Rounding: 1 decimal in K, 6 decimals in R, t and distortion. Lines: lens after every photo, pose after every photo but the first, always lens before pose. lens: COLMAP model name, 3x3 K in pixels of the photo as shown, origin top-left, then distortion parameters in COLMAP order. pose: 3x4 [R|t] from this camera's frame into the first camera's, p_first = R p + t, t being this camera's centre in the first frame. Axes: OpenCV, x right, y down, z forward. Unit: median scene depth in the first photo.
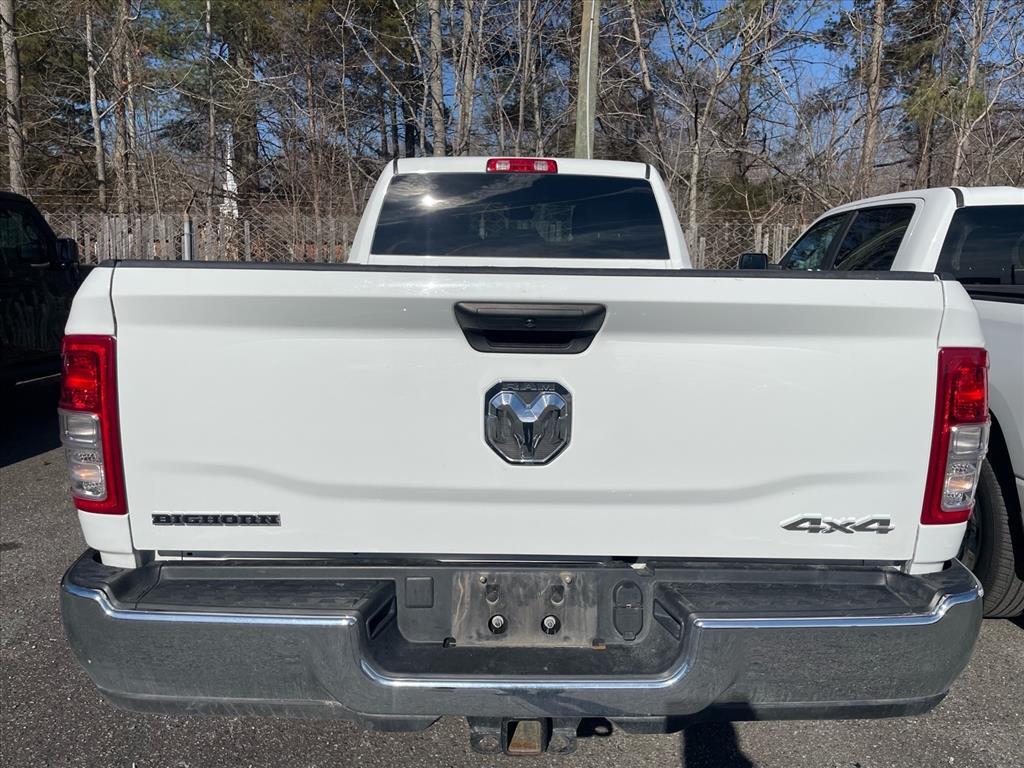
lens RADIAL K [[791.2, 0, 510.7], [0, 791.2, 385.6], [0, 0, 1]] dist [0.025298, -0.025061]
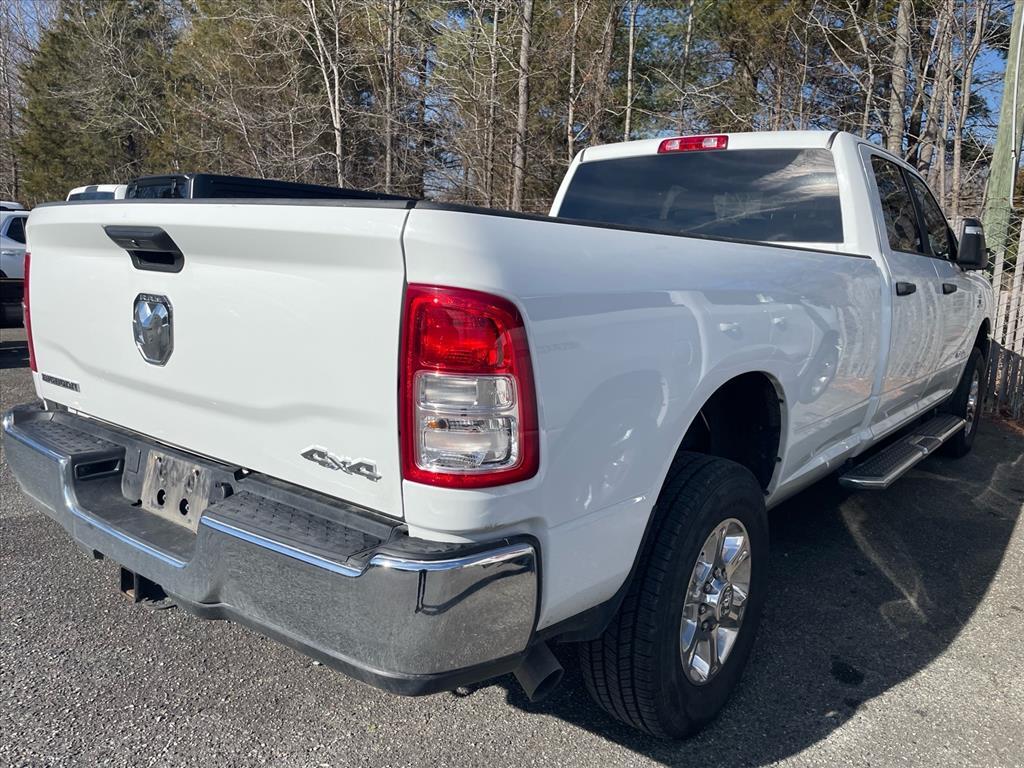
lens RADIAL K [[791.2, 0, 505.0], [0, 791.2, 362.7], [0, 0, 1]] dist [0.025298, -0.025061]
pose [[0.781144, 0.101912, -0.615977, 1.147271], [-0.129718, 0.991551, -0.000451, 0.028557], [0.610727, 0.080255, 0.787764, 0.349884]]
